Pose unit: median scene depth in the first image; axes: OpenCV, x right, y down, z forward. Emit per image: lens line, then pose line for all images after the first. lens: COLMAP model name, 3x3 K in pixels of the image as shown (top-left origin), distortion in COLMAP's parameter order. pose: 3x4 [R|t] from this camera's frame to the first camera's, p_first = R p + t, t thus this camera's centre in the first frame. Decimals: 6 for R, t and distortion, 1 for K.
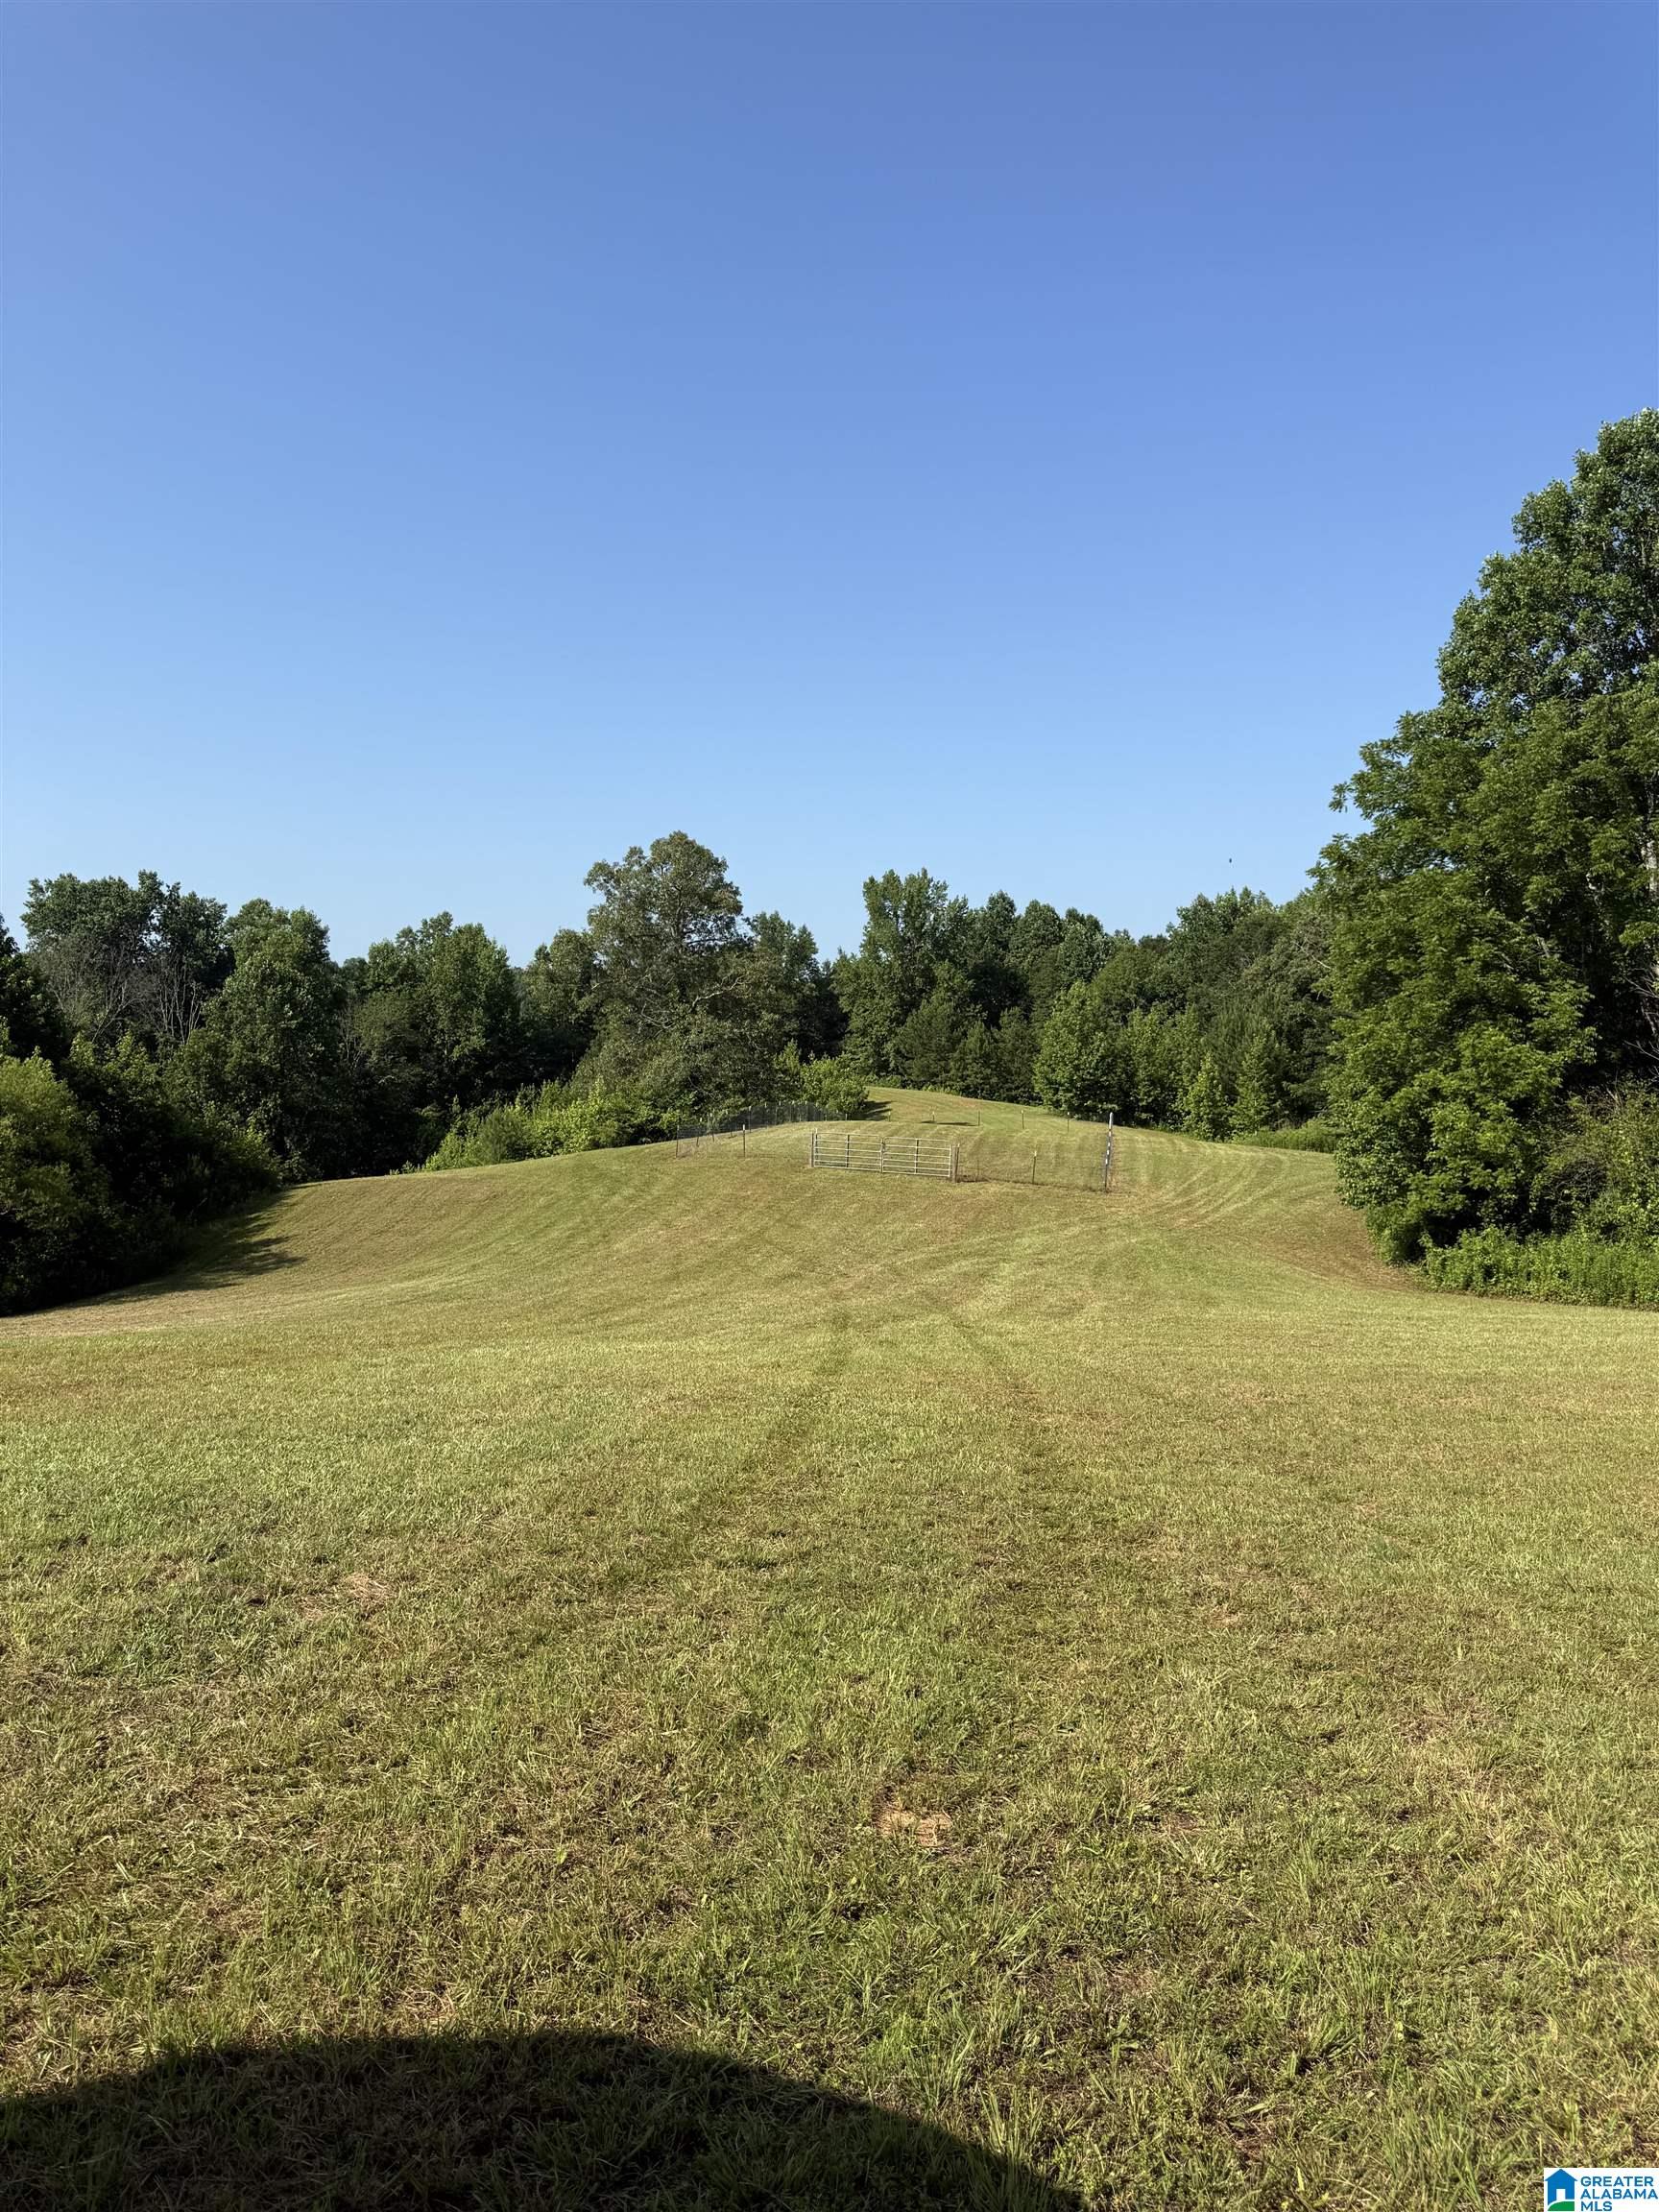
lens RADIAL K [[1541.1, 0, 829.5], [0, 1541.1, 1106.0], [0, 0, 1]] dist [0.046828, -0.000071]
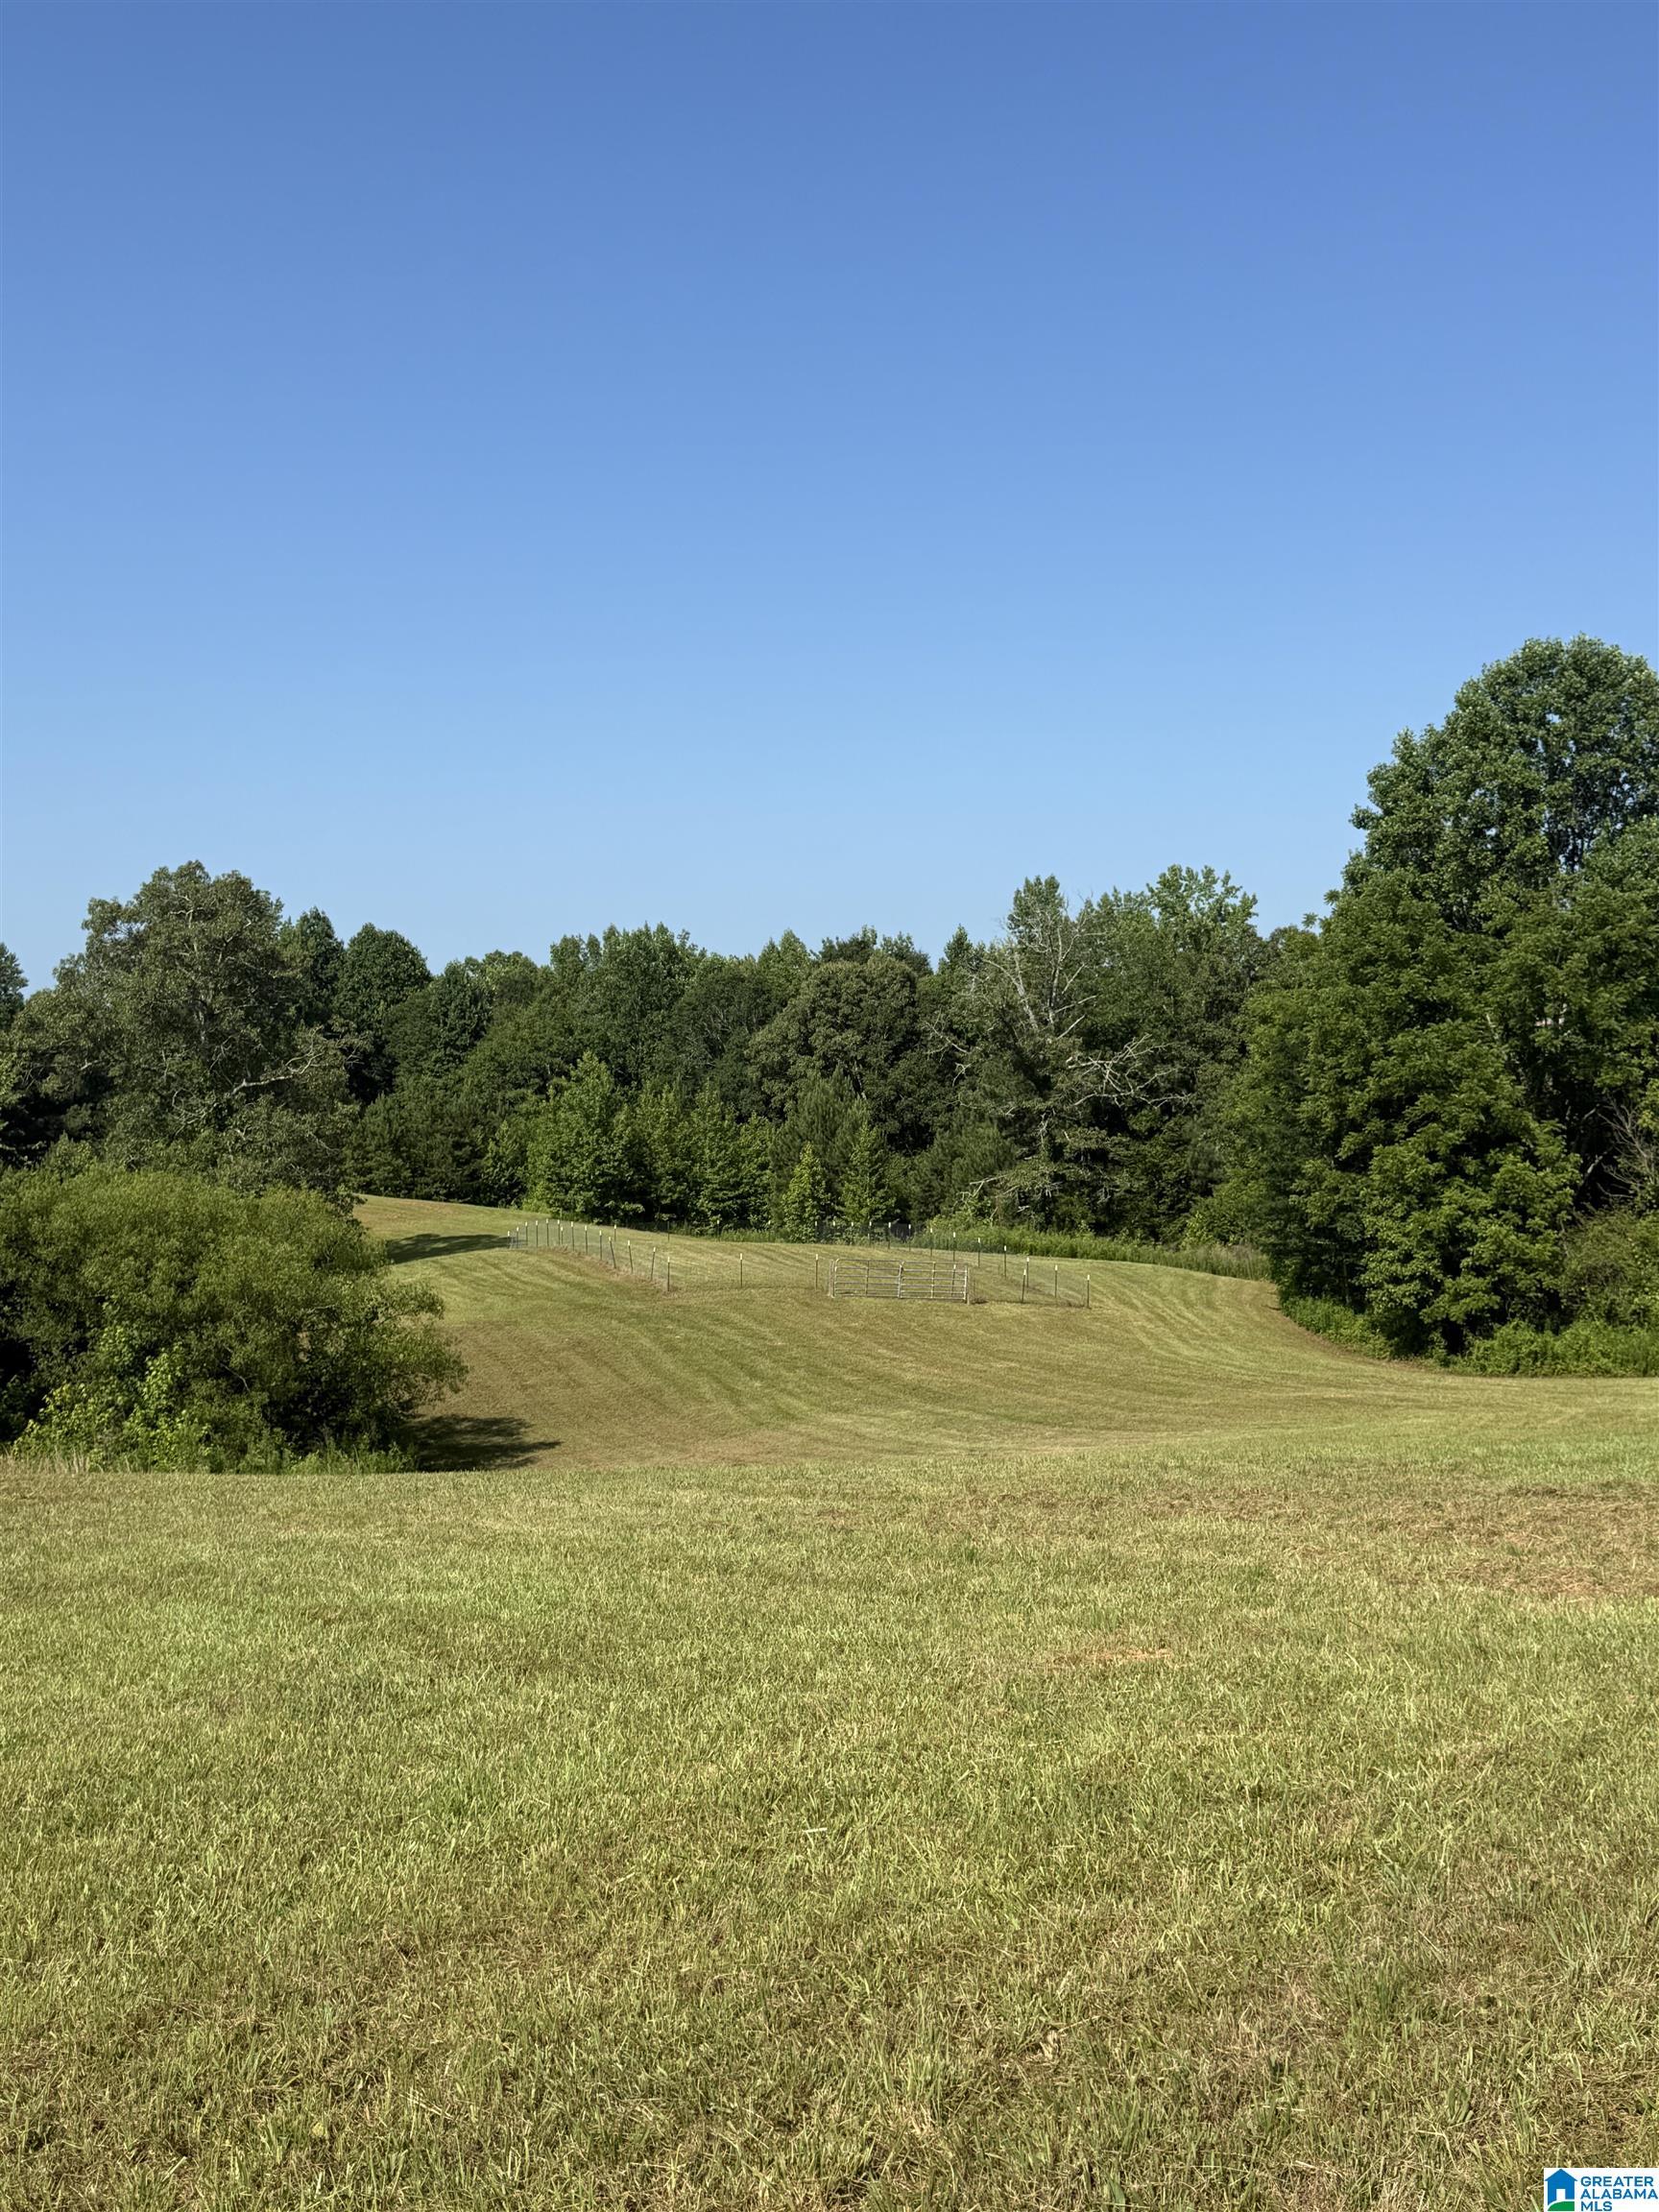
lens RADIAL K [[2364.9, 0, 829.5], [0, 2364.9, 1106.0], [0, 0, 1]] dist [0.120951, -0.012661]
pose [[0.861705, -0.004370, 0.507390, -0.359814], [0.019786, 0.999492, -0.024994, -0.019622], [-0.507023, 0.031576, 0.861354, -0.125482]]
